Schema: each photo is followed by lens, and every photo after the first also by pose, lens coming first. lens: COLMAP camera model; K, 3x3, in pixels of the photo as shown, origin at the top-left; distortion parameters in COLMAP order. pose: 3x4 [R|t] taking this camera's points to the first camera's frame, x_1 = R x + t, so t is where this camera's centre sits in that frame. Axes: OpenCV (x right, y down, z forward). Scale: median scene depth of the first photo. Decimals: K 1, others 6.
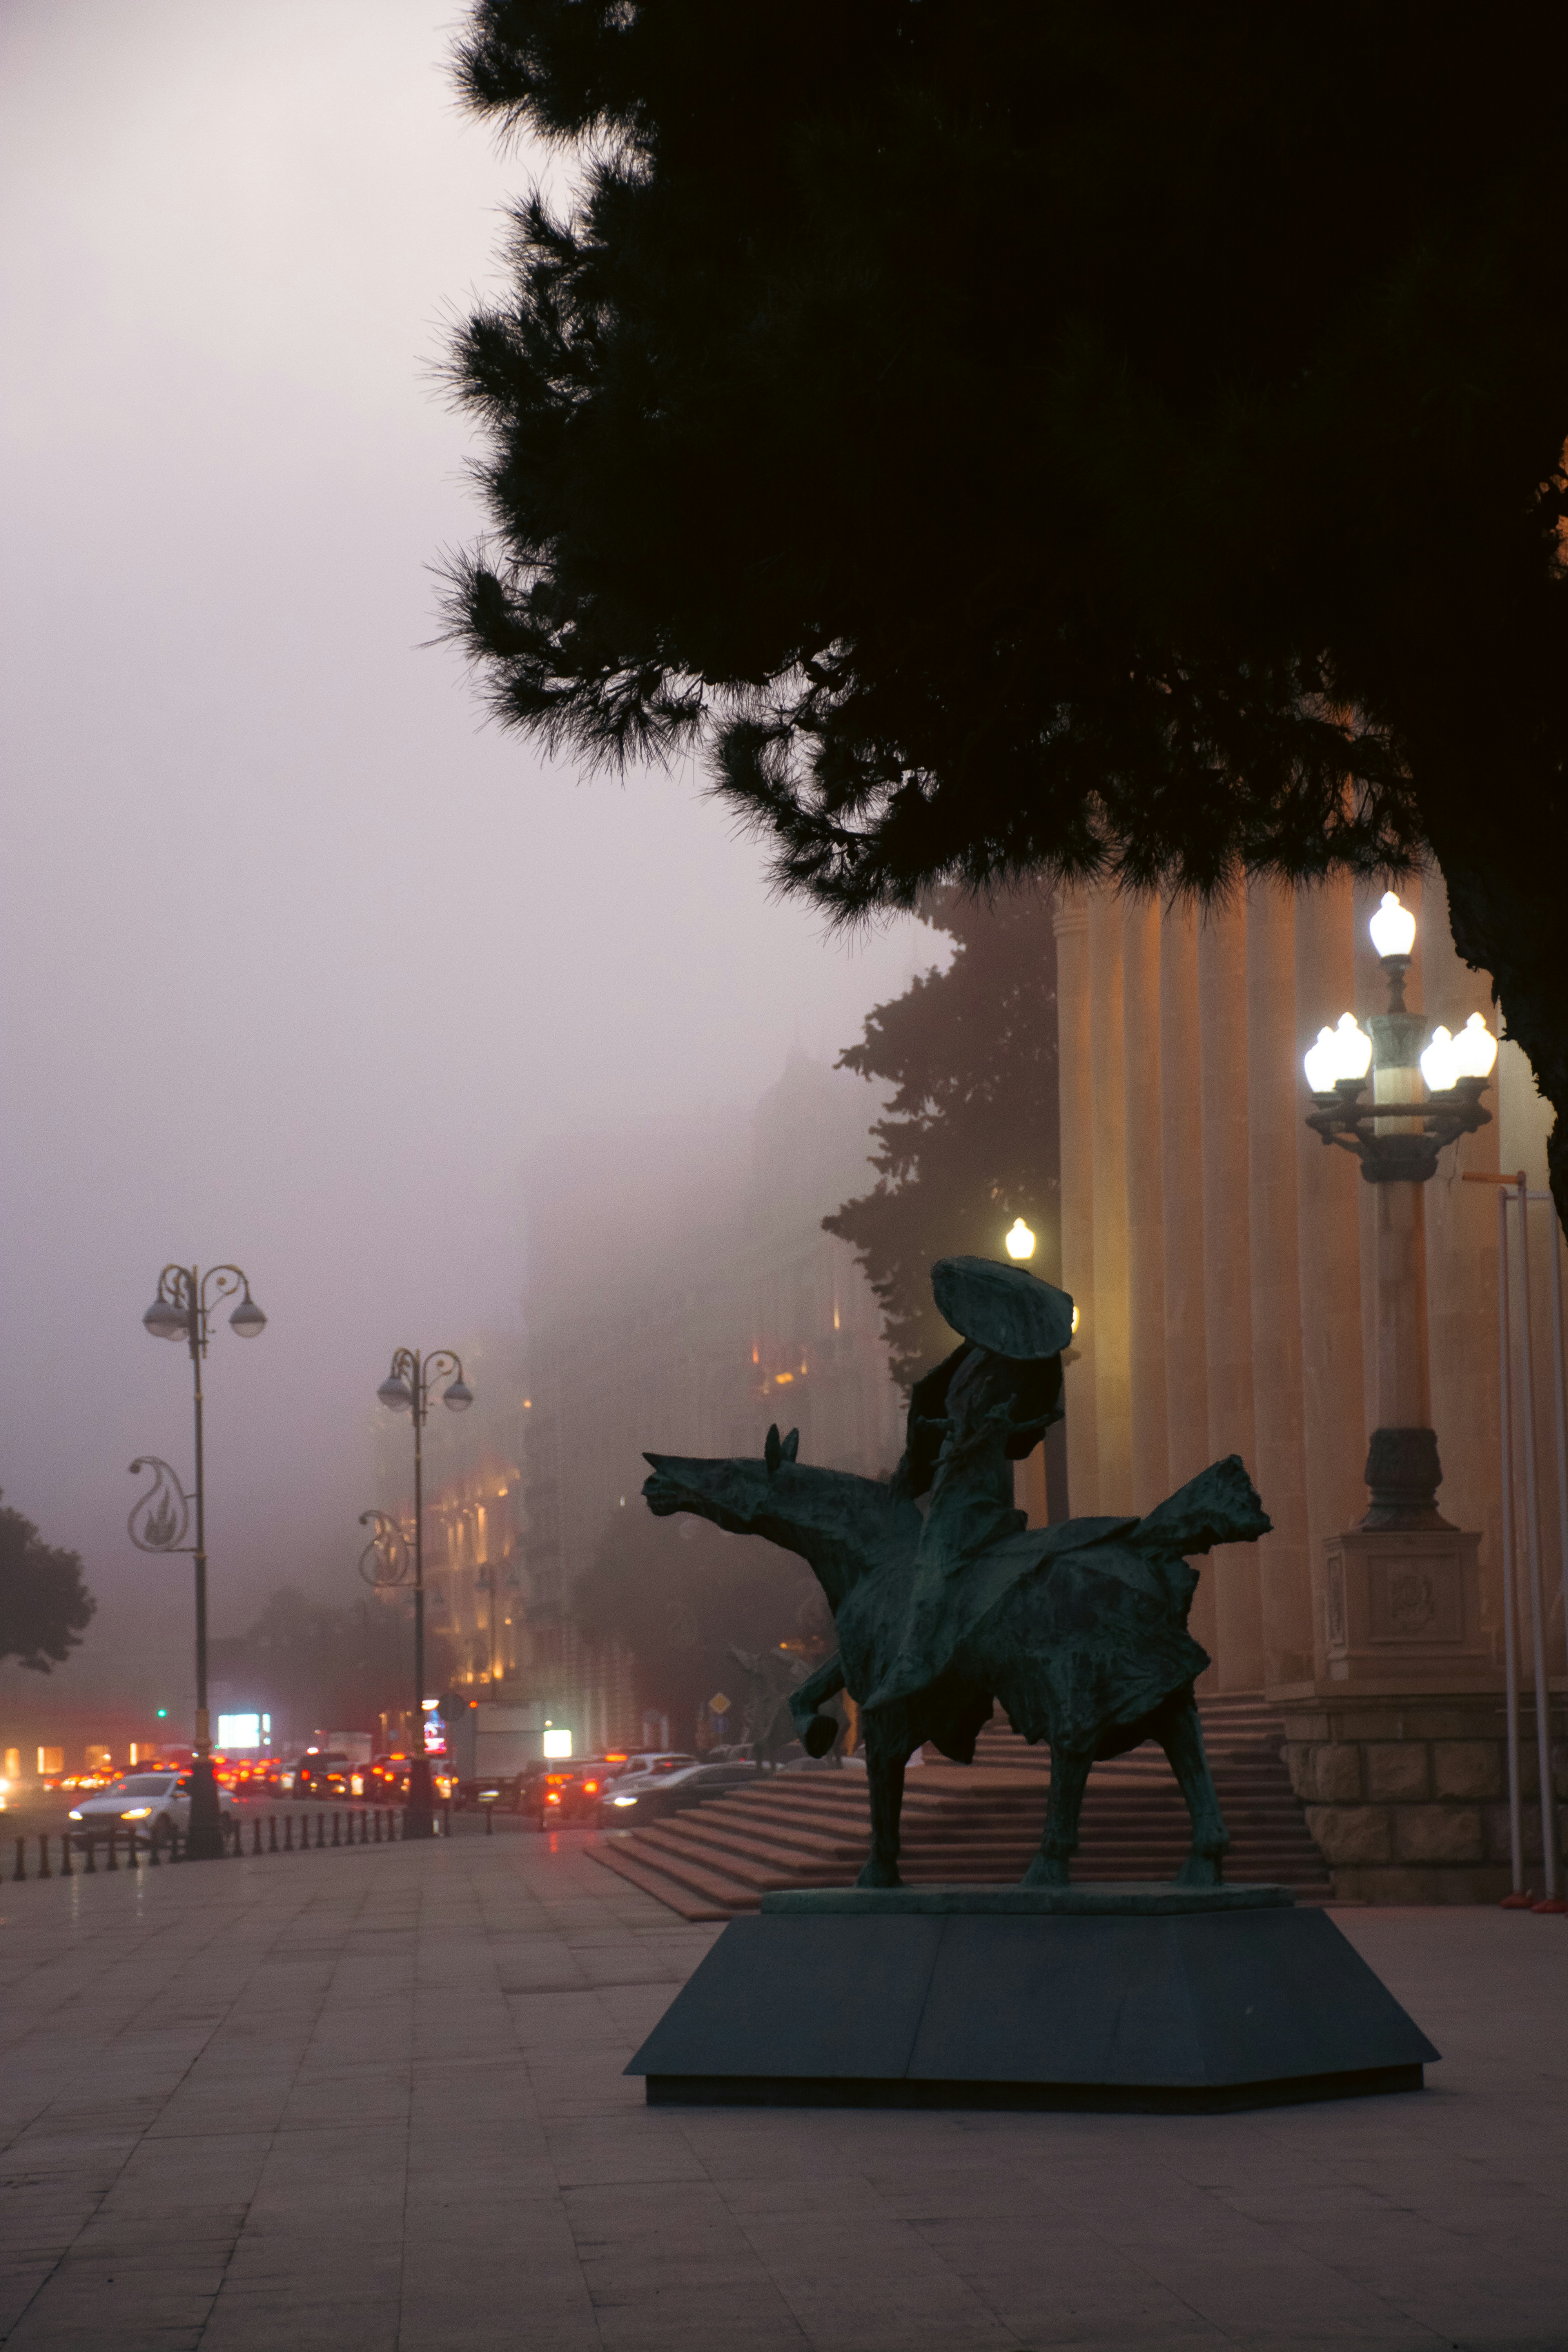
lens RADIAL K [[5822.3, 0, 784.0], [0, 5822.3, 1176.0], [0, 0, 1]] dist [0.583651, -0.489212]
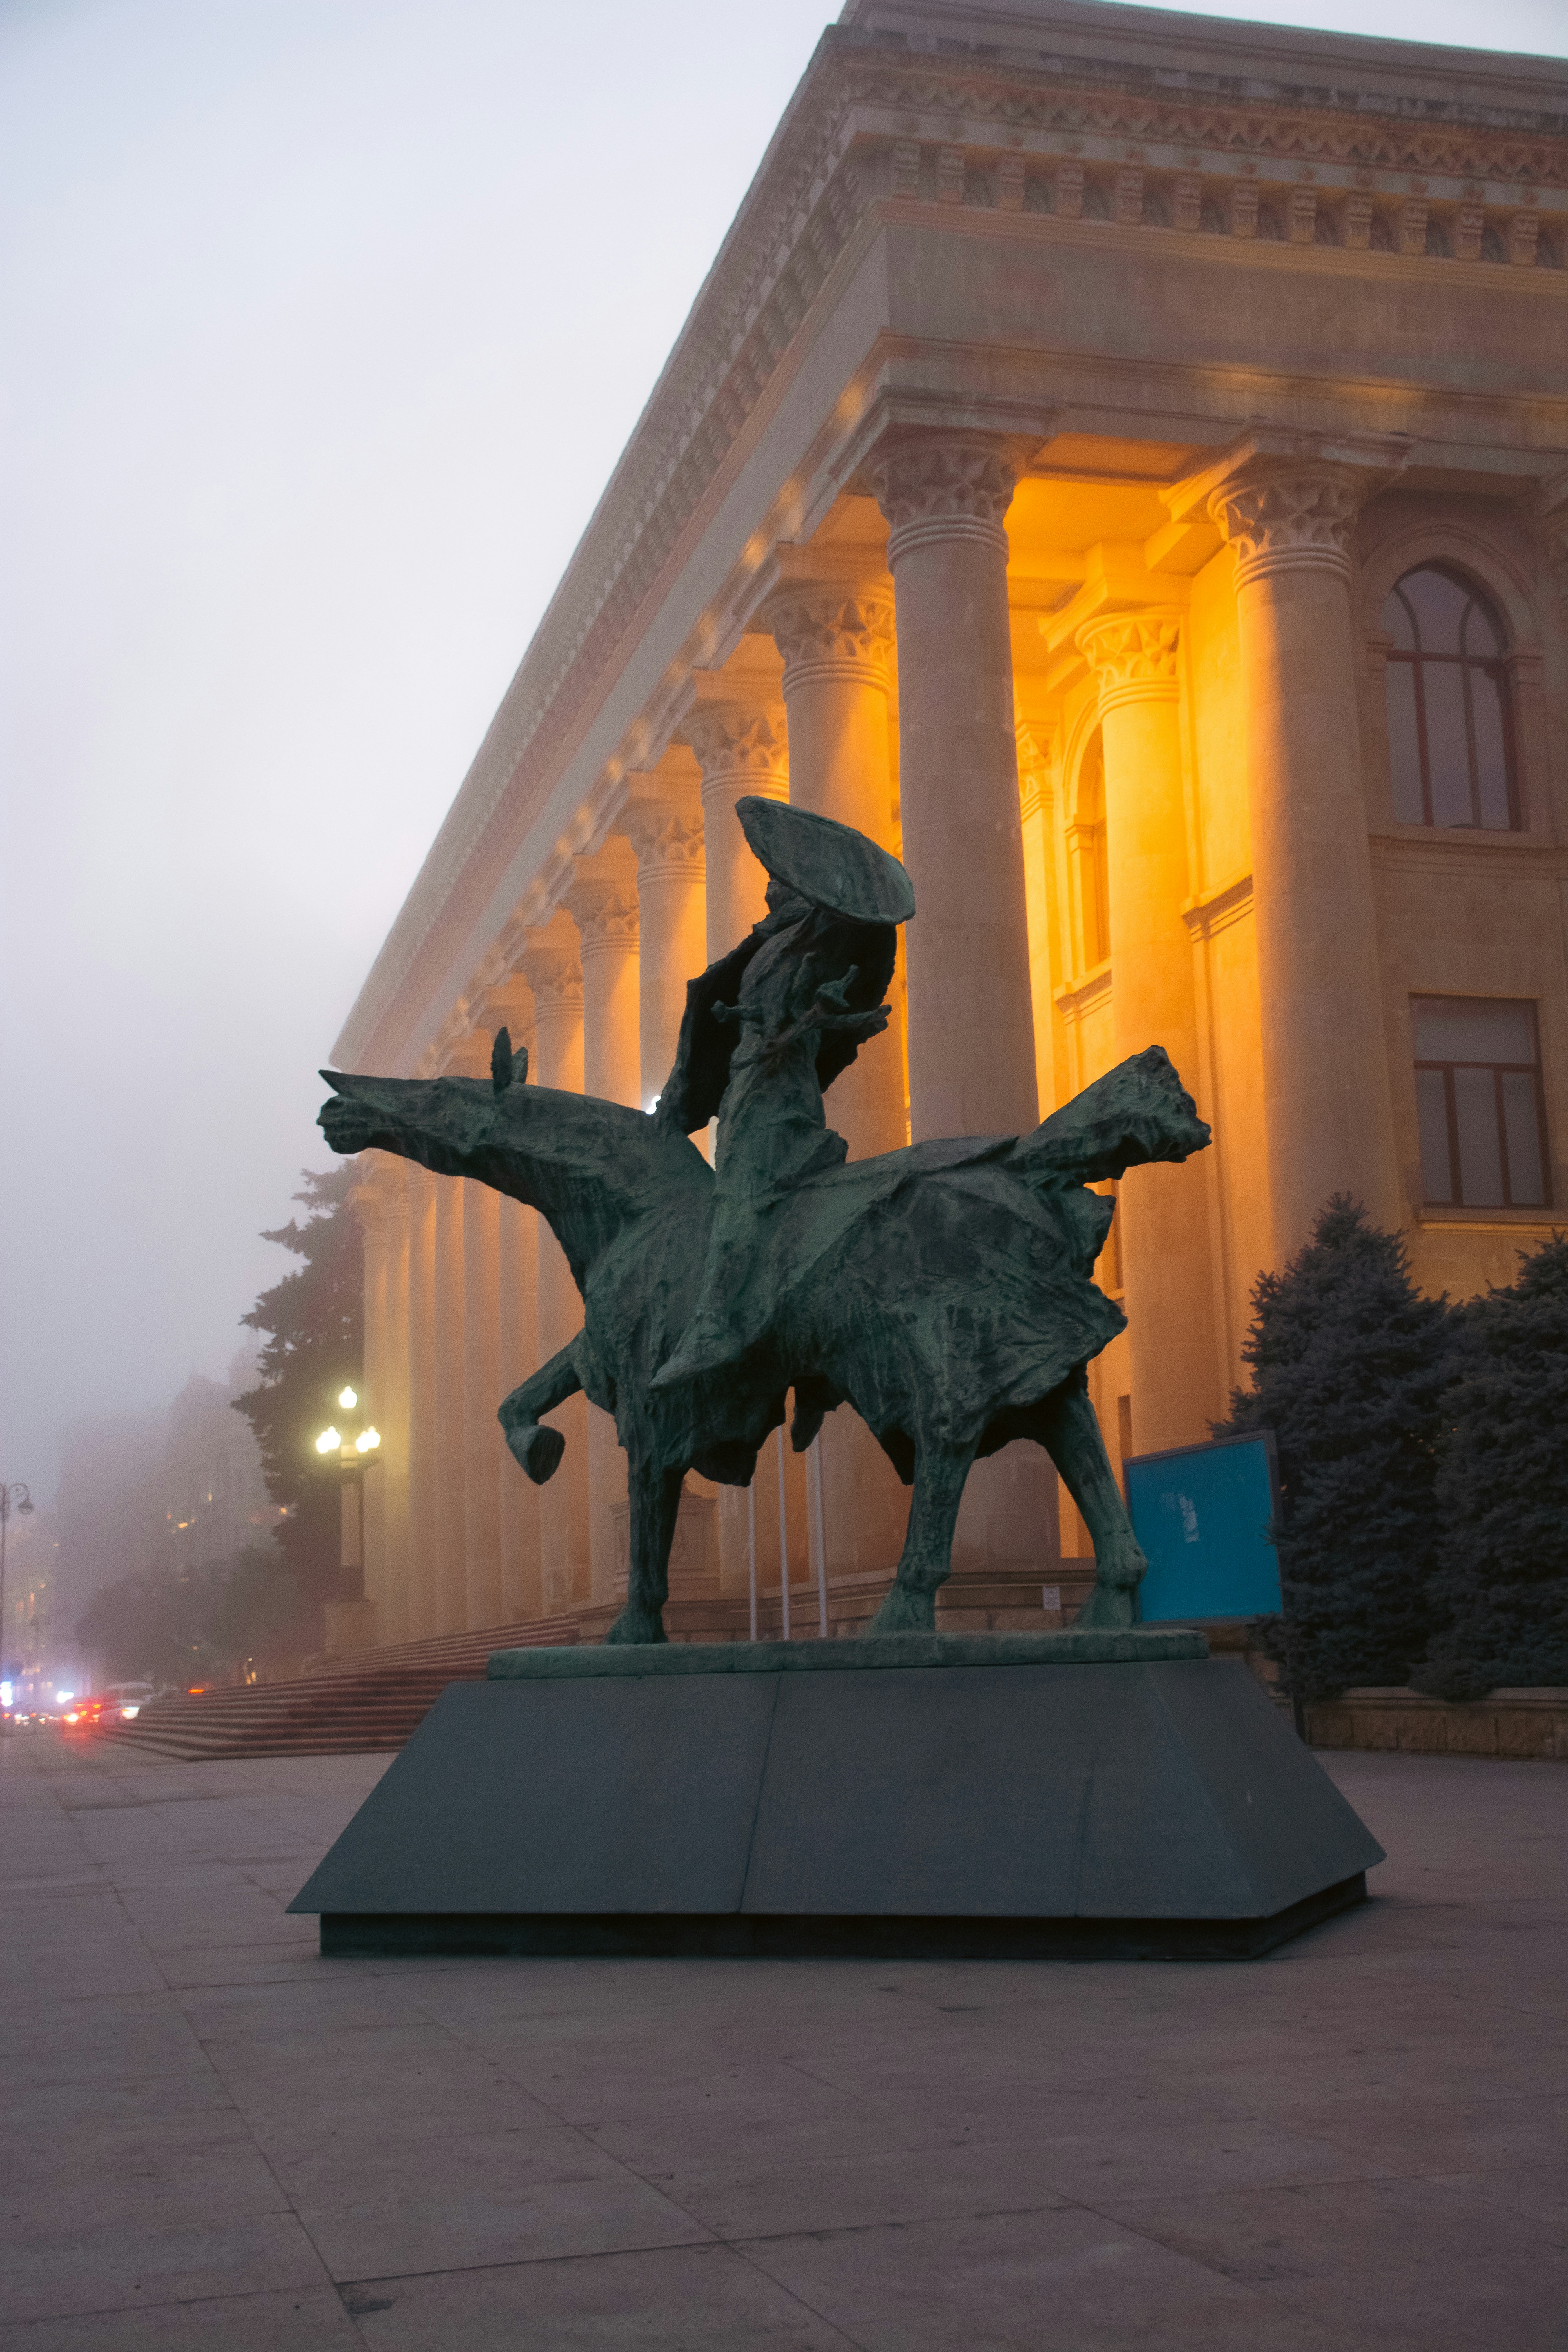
lens RADIAL K [[2717.8, 0, 784.0], [0, 2717.8, 1176.0], [0, 0, 1]] dist [0.027118, 0.034440]
pose [[0.977244, 0.031117, 0.209823, -0.039961], [-0.012029, 0.995719, -0.091642, 0.095011], [-0.211776, 0.087033, 0.973435, 0.670384]]
